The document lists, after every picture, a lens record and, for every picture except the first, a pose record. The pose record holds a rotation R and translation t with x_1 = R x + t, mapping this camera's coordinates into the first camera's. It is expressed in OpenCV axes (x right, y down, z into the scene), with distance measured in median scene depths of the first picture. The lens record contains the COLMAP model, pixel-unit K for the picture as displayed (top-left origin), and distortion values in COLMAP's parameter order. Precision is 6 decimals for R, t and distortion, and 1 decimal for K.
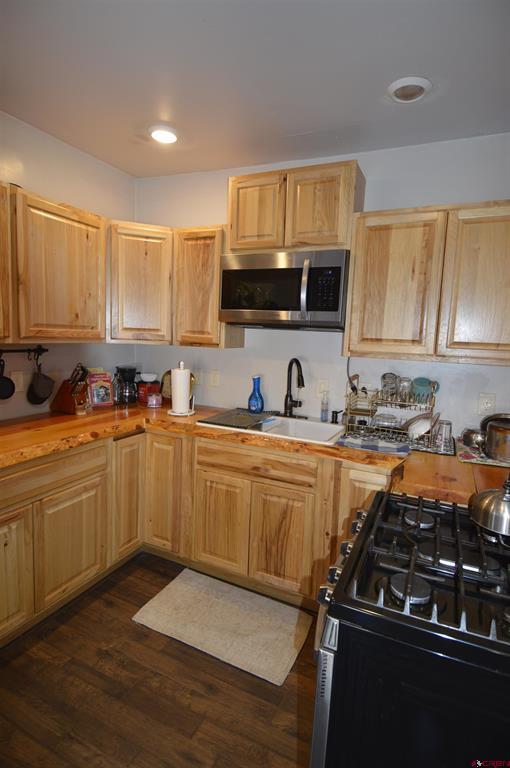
lens RADIAL K [[406.6, 0, 255.9], [0, 406.6, 376.0], [0, 0, 1]] dist [0.056924, -0.059612]
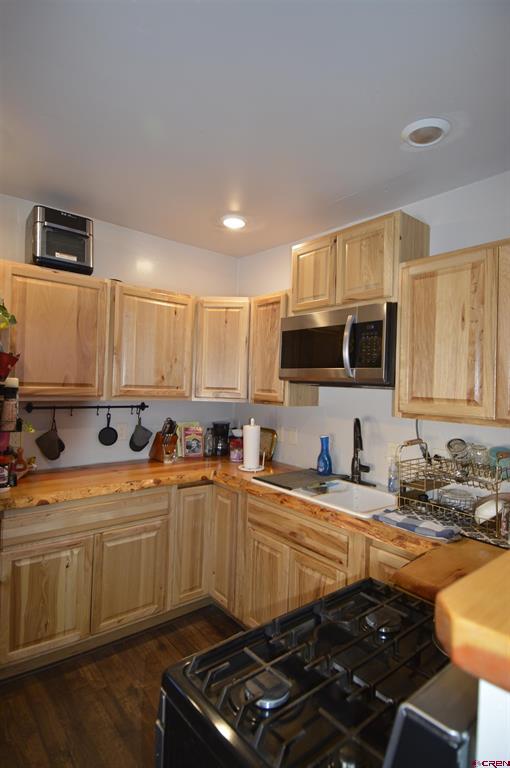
lens RADIAL K [[406.6, 0, 255.9], [0, 406.6, 376.0], [0, 0, 1]] dist [0.056924, -0.059612]
pose [[0.902003, -0.019554, -0.431286, 0.328949], [-0.041317, 0.990479, -0.131318, -0.007659], [0.429748, 0.136269, 0.892607, 0.060493]]
